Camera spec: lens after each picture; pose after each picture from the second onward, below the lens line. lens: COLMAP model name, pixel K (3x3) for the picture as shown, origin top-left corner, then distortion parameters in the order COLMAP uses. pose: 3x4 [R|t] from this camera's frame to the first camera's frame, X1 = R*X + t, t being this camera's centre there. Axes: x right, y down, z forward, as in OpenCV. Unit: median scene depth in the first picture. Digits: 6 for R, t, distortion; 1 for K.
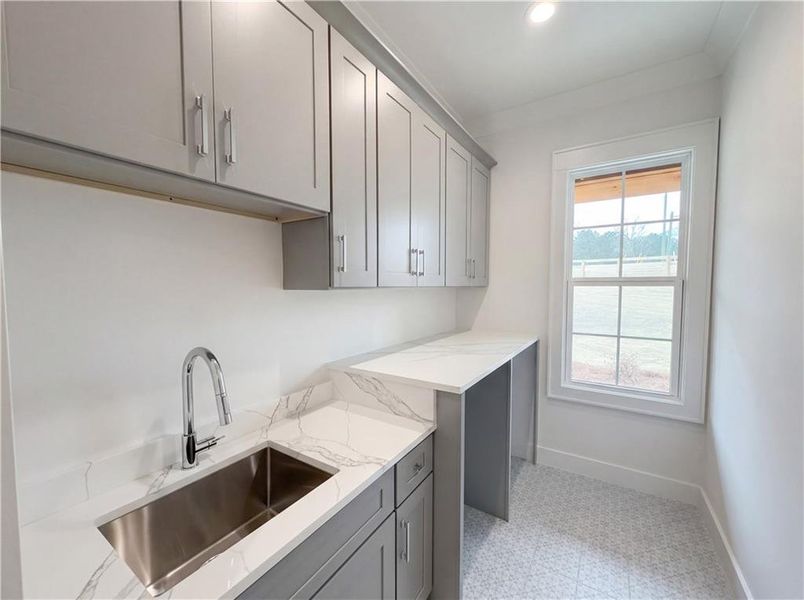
lens RADIAL K [[315.3, 0, 397.6], [0, 315.3, 303.3], [0, 0, 1]] dist [-0.004585, 0.000161]
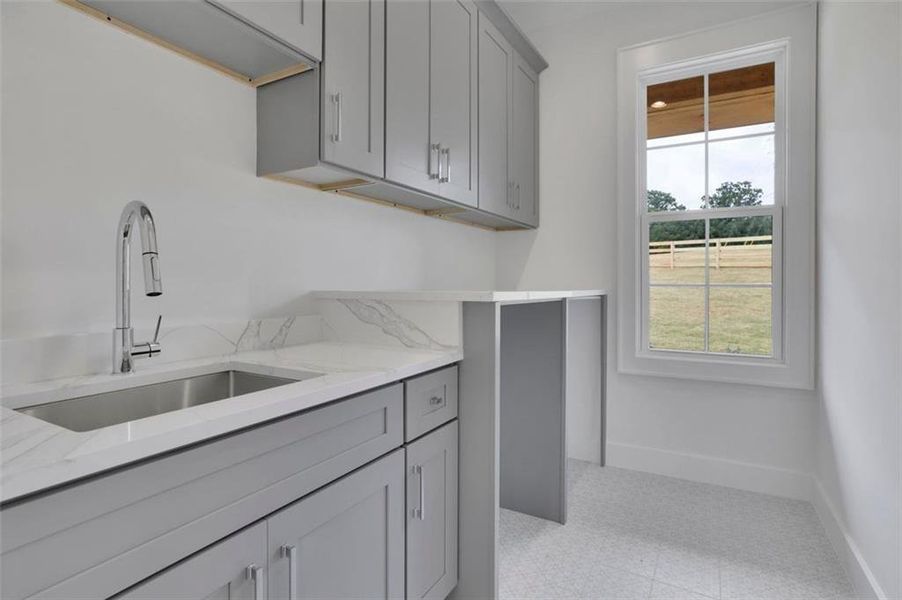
lens RADIAL K [[448.7, 0, 446.7], [0, 448.7, 294.1], [0, 0, 1]] dist [-0.016941, 0.003528]
pose [[0.998378, 0.002821, 0.056860, 0.023838], [-0.000040, 0.998806, -0.048851, 0.277073], [-0.056930, 0.048770, 0.997186, -0.057006]]
